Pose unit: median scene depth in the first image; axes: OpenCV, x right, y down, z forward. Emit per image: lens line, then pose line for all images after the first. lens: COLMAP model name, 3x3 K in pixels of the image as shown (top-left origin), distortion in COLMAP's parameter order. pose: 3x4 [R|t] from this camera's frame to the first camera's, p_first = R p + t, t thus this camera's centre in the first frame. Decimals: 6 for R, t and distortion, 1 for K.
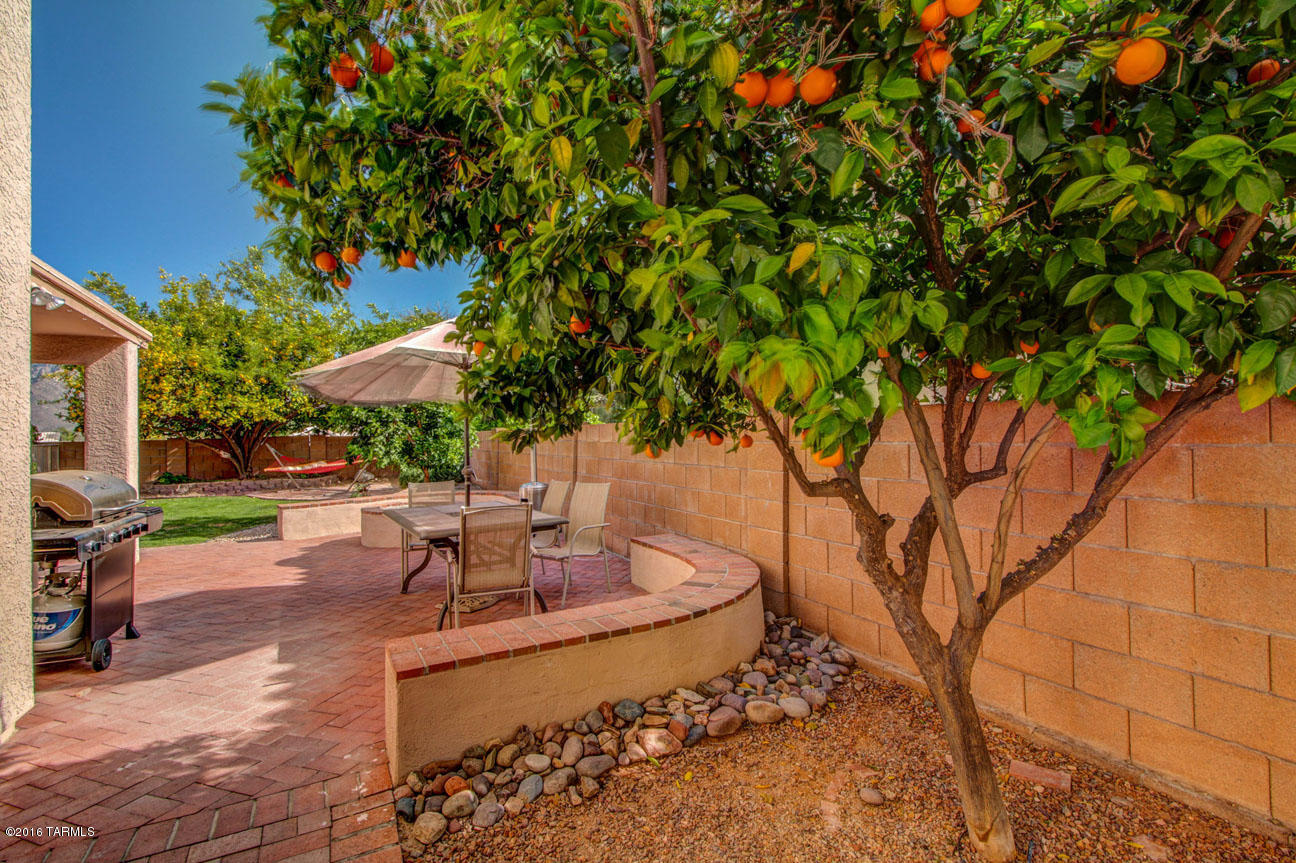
lens RADIAL K [[591.0, 0, 648.0], [0, 591.0, 431.5], [0, 0, 1]] dist [0.017327, -0.008604]
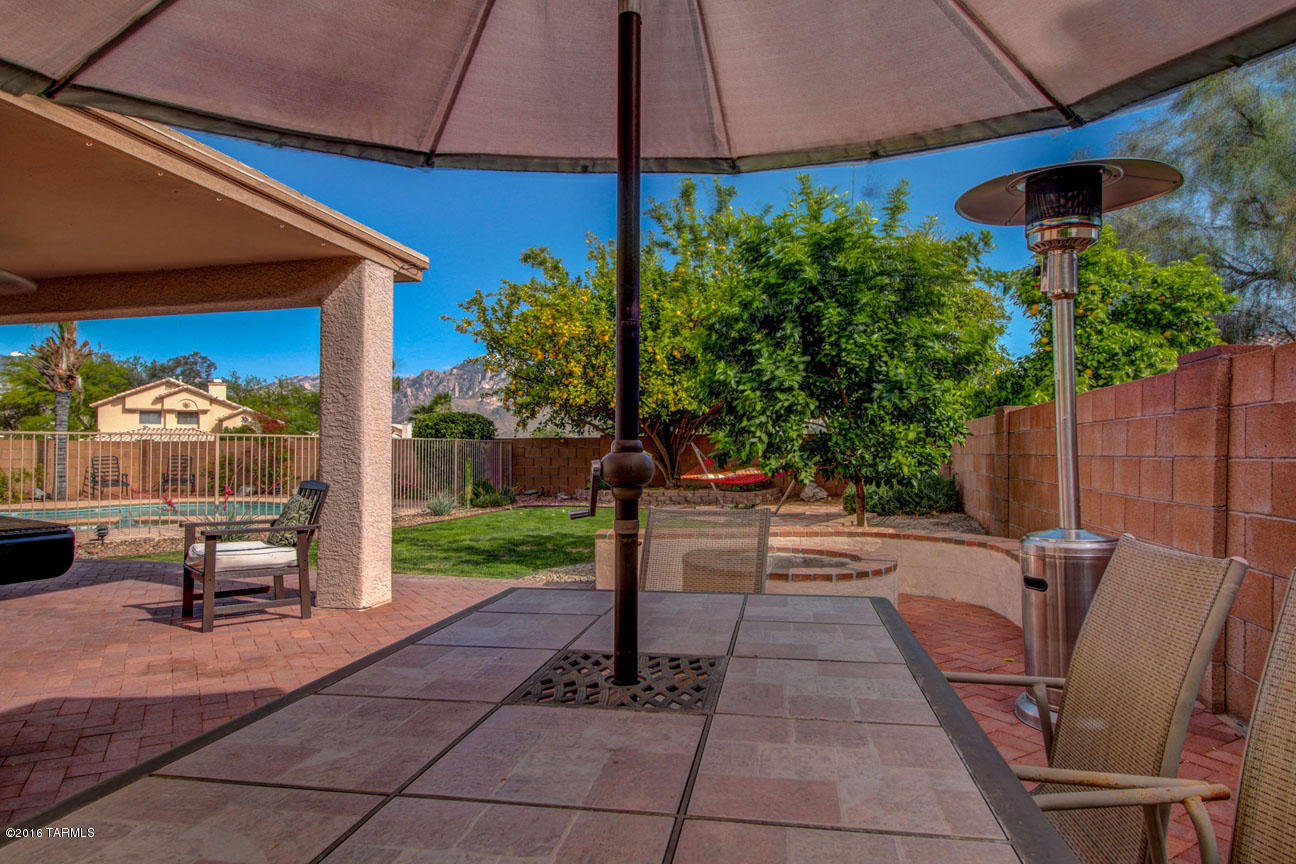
lens RADIAL K [[754.4, 0, 648.0], [0, 754.4, 432.0], [0, 0, 1]] dist [0.002811, -0.000625]
pose [[0.732402, -0.006412, -0.680842, -0.046975], [-0.001504, 0.999938, -0.011035, 0.021767], [0.680870, 0.009106, 0.732347, 0.320124]]
